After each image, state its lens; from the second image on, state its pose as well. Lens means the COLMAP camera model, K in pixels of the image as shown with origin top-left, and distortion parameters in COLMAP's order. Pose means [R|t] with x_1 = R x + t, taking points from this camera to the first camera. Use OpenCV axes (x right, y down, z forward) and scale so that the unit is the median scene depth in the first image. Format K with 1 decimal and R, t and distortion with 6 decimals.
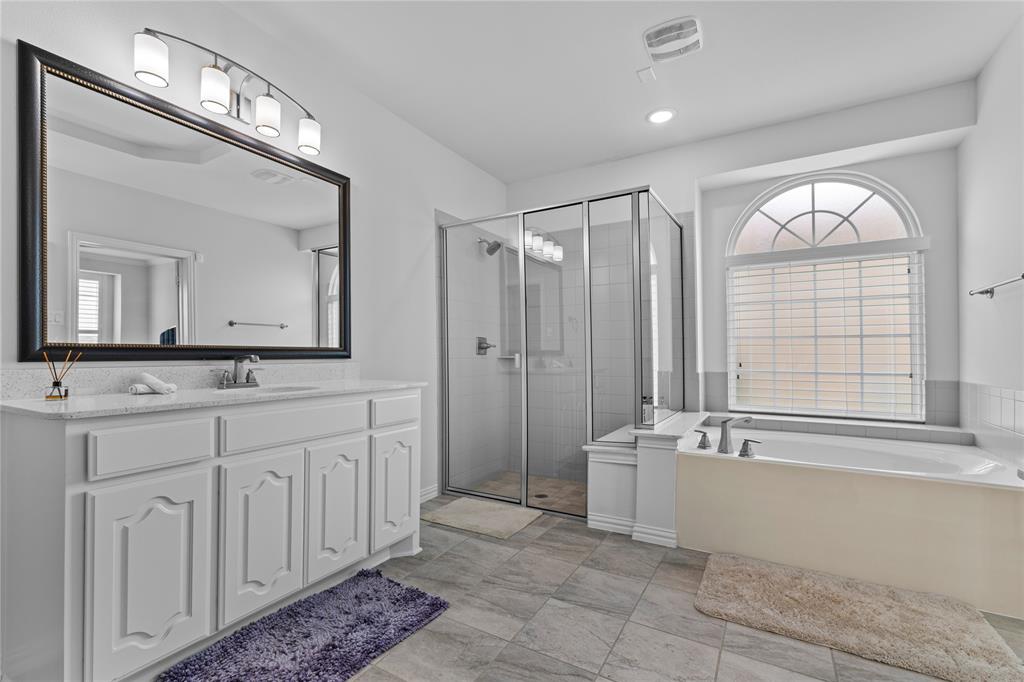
lens RADIAL K [[436.8, 0, 515.5], [0, 436.8, 356.0], [0, 0, 1]] dist [0.008365, 0.000260]
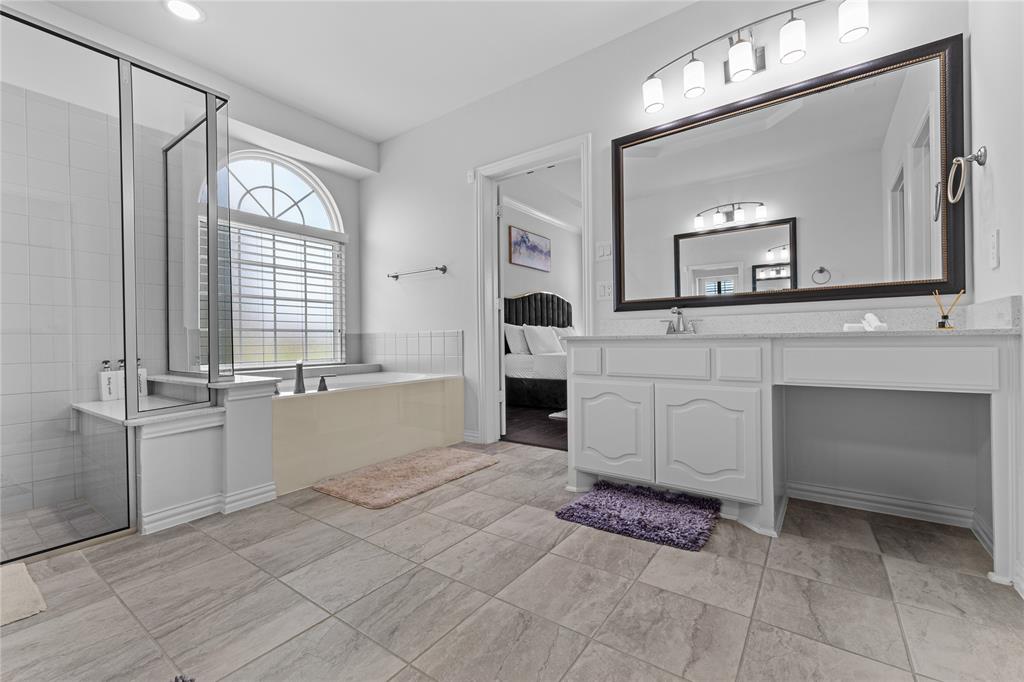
lens RADIAL K [[436.8, 0, 508.2], [0, 436.8, 338.0], [0, 0, 1]] dist [0.008365, 0.000260]
pose [[0.098377, 0.006376, 0.995129, -0.499558], [0.015229, 0.999853, -0.007911, 0.100492], [-0.995033, 0.015933, 0.098266, 0.379845]]
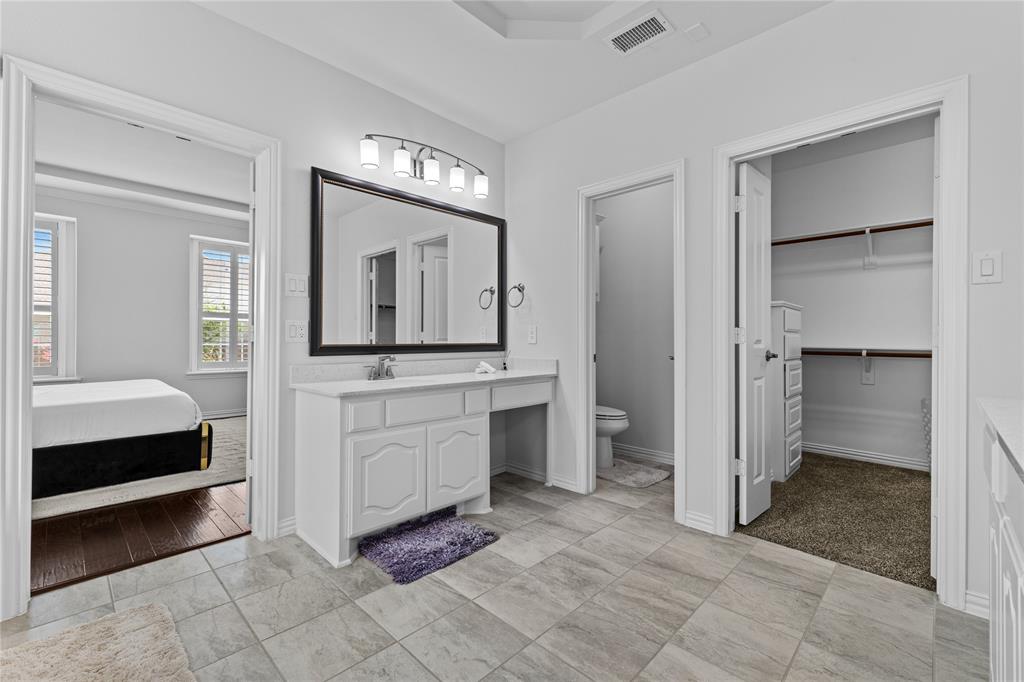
lens RADIAL K [[436.8, 0, 520.7], [0, 436.8, 334.3], [0, 0, 1]] dist [0.008365, 0.000260]
pose [[-0.974099, 0.000721, 0.226121, -0.082936], [-0.001086, 0.999968, -0.007869, -0.008844], [-0.226120, -0.007911, -0.974067, 1.061120]]
